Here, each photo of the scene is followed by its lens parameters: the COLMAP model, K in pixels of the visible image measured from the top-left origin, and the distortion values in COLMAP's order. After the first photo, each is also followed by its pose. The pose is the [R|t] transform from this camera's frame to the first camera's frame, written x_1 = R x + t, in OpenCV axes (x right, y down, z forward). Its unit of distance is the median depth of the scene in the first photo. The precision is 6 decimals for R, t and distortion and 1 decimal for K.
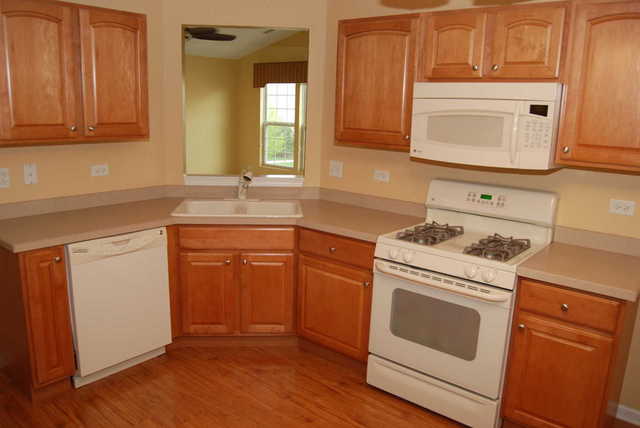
lens RADIAL K [[532.9, 0, 320.0], [0, 532.9, 214.0], [0, 0, 1]] dist [-0.008505, -0.004552]
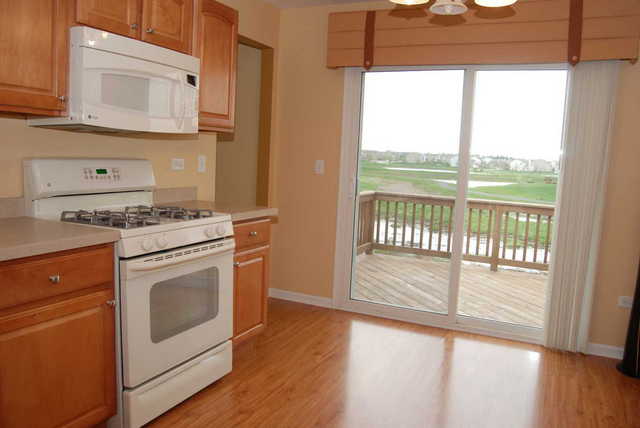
lens RADIAL K [[532.9, 0, 320.0], [0, 532.9, 214.0], [0, 0, 1]] dist [-0.008505, -0.004552]
pose [[-0.253614, -0.149870, 0.955625, -0.769792], [0.150769, 0.969726, 0.192094, -0.094358], [-0.955484, 0.192796, -0.223340, 1.033694]]
